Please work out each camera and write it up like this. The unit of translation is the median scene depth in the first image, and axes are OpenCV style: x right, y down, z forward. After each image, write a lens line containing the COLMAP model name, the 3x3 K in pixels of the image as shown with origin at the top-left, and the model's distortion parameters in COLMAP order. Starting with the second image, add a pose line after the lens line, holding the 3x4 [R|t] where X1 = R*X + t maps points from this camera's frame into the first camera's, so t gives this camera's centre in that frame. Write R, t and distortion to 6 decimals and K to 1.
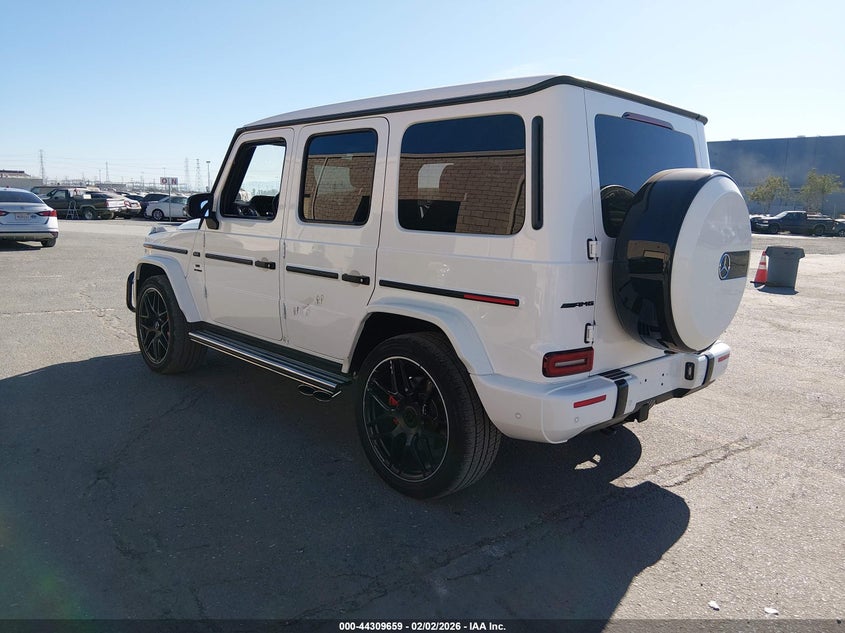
lens RADIAL K [[656.7, 0, 422.5], [0, 656.7, 316.5], [0, 0, 1]] dist [-0.002720, -0.004543]
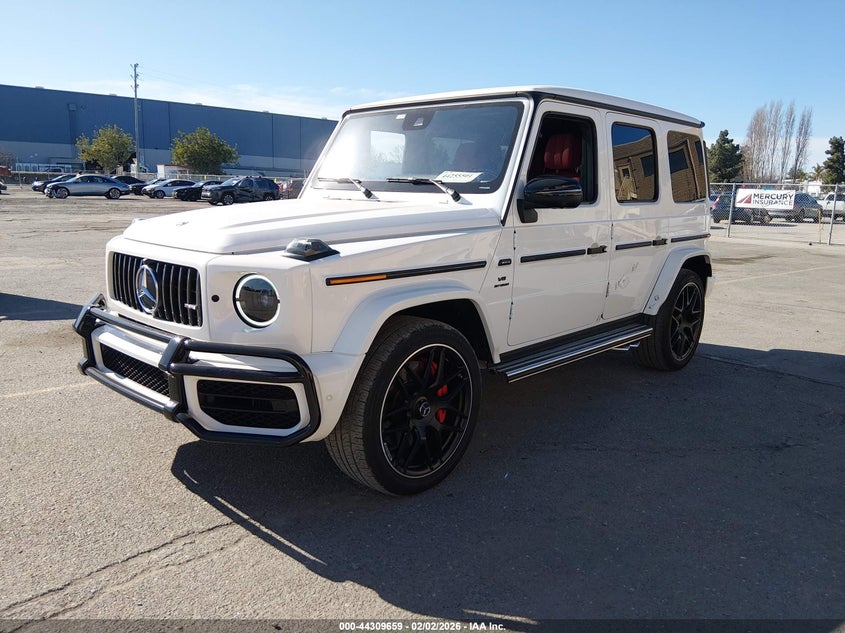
lens RADIAL K [[656.7, 0, 422.5], [0, 656.7, 316.5], [0, 0, 1]] dist [-0.002720, -0.004543]
pose [[-0.062834, -0.215820, 0.974409, -1.167295], [0.155267, 0.962337, 0.223158, -0.236040], [-0.985872, 0.165316, -0.026957, 1.262072]]
